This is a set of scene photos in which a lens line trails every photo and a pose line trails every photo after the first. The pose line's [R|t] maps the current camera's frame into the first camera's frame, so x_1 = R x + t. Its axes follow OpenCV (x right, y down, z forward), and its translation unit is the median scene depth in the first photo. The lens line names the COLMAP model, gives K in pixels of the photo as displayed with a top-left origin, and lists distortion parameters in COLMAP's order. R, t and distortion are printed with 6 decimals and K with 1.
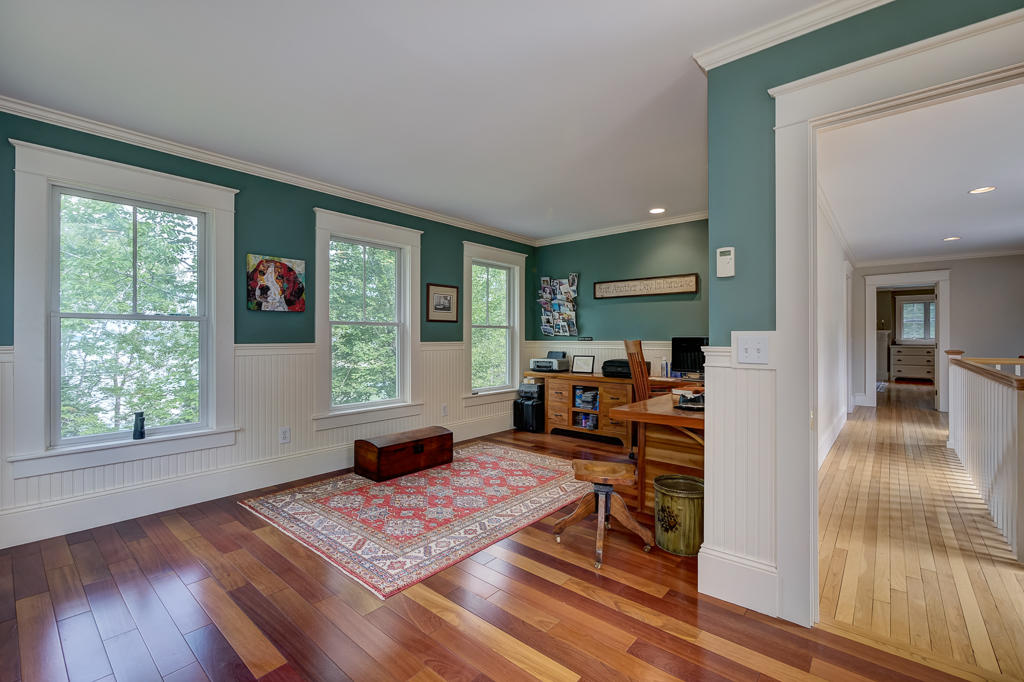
lens RADIAL K [[440.4, 0, 516.9], [0, 440.4, 337.6], [0, 0, 1]] dist [0.000615, -0.000018]
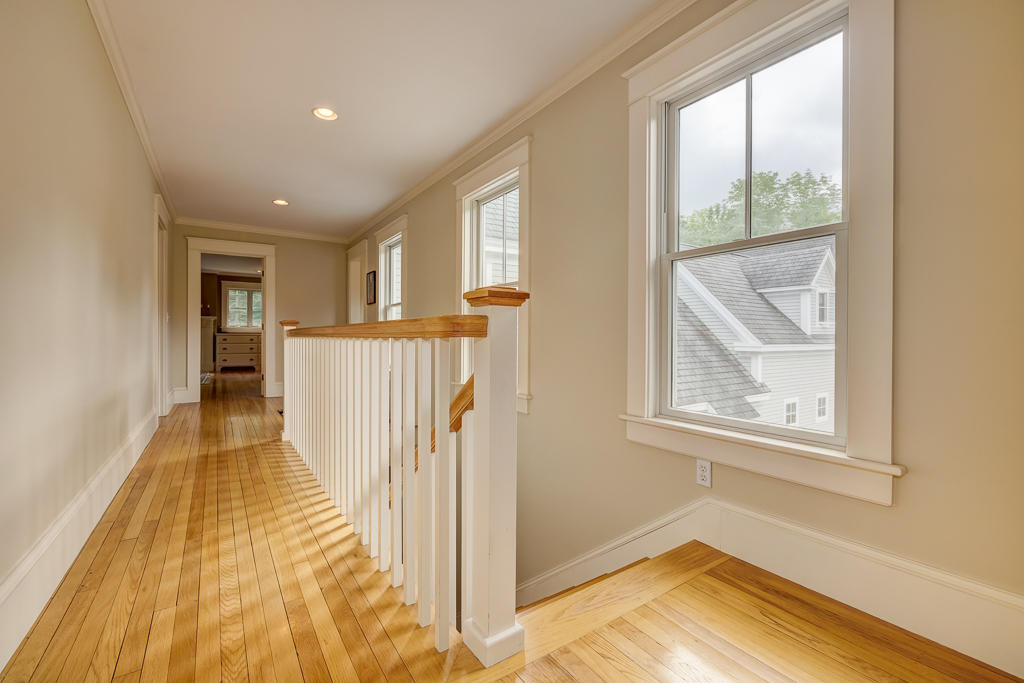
lens RADIAL K [[440.4, 0, 517.5], [0, 440.4, 340.3], [0, 0, 1]] dist [0.000615, -0.000018]
pose [[0.263079, -0.002323, 0.964772, 0.281122], [-0.006304, 0.999972, 0.004127, 0.054364], [-0.964754, -0.007167, 0.263057, 0.335904]]
